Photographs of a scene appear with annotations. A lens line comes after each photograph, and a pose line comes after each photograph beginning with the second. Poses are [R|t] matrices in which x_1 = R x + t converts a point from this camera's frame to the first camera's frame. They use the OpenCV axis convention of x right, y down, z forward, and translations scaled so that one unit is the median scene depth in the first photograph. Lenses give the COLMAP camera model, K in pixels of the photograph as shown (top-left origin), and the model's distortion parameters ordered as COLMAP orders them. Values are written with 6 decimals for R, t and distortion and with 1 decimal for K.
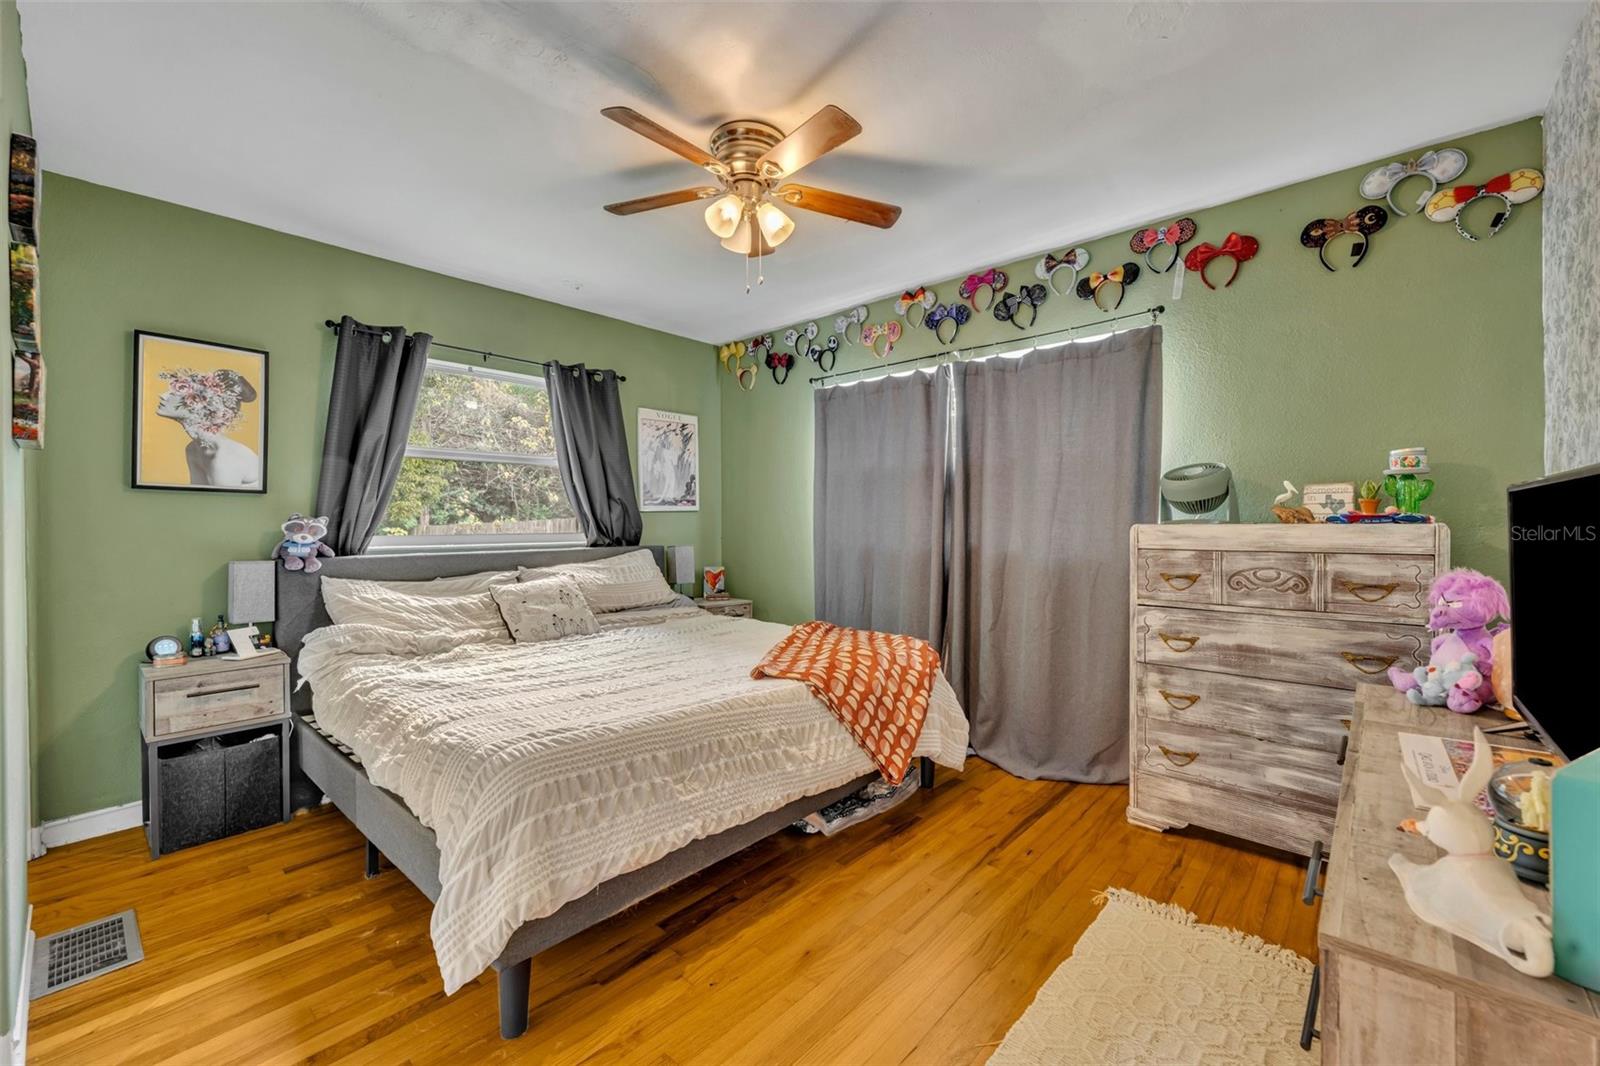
lens RADIAL K [[640.2, 0, 803.1], [0, 640.2, 535.9], [0, 0, 1]] dist [-0.000470, 0.000055]
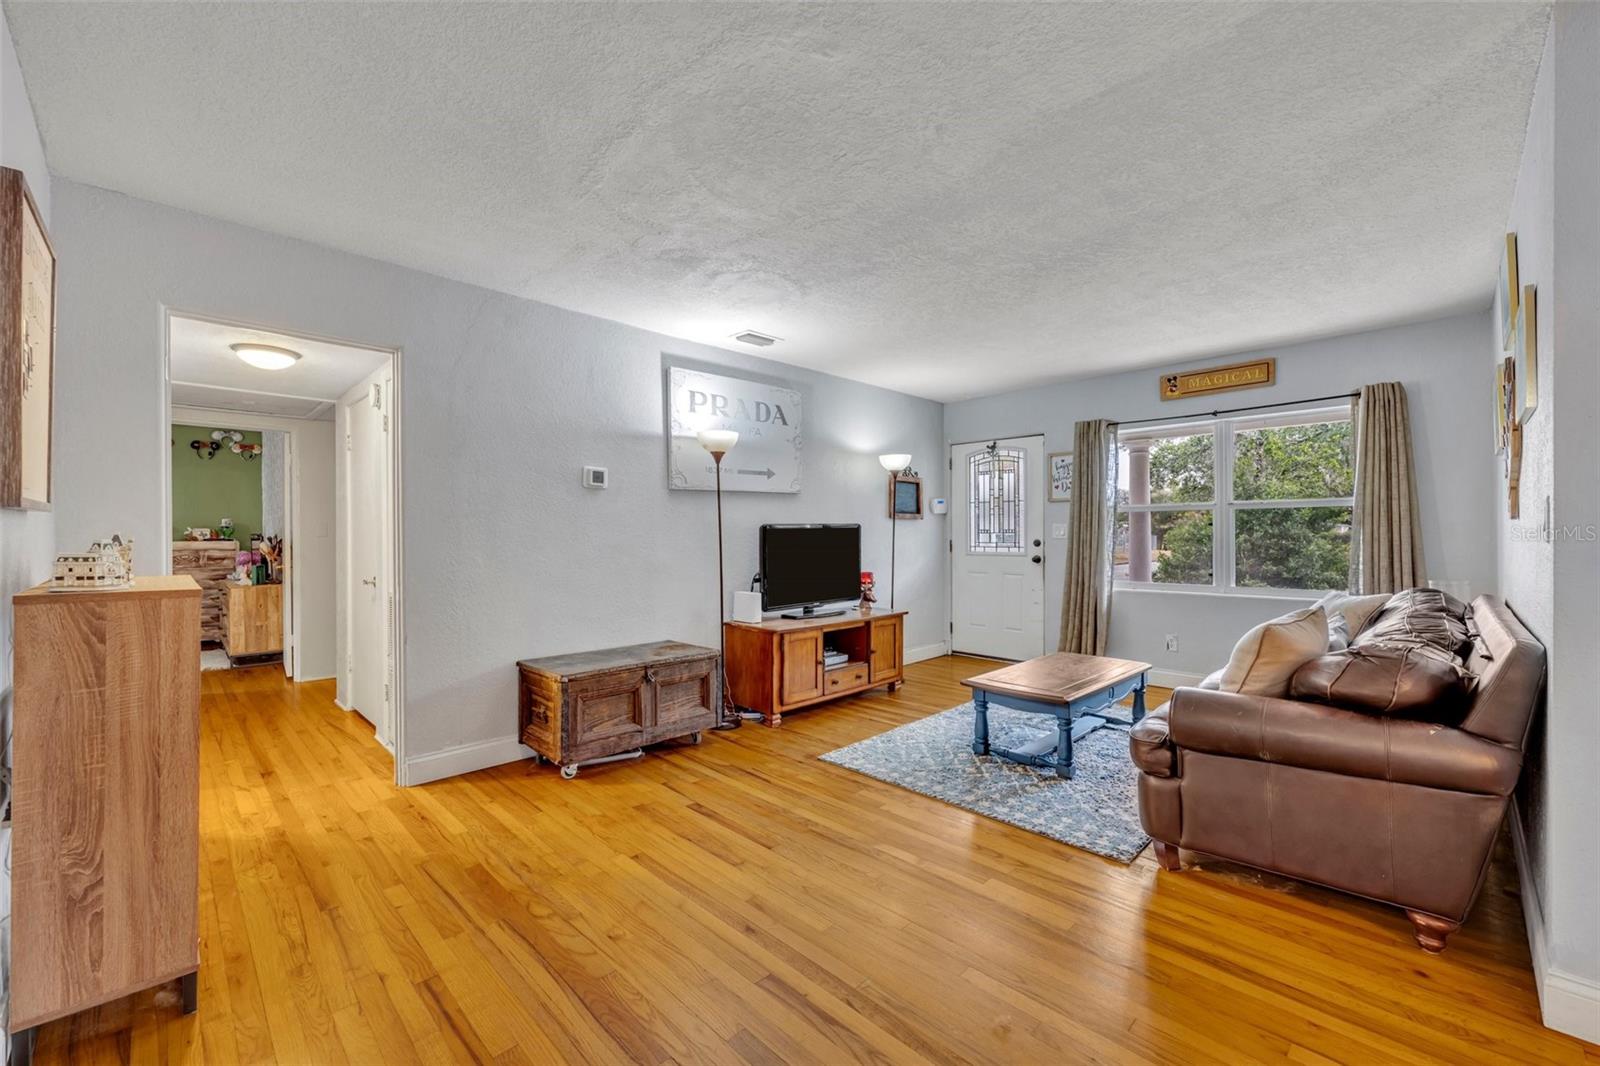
lens RADIAL K [[640.2, 0, 803.1], [0, 640.2, 535.9], [0, 0, 1]] dist [-0.000470, 0.000055]
pose [[0.053957, 0.008268, 0.998509, -2.287684], [0.013951, 0.999862, -0.009033, 0.026469], [-0.998446, 0.014417, 0.053835, -2.241085]]
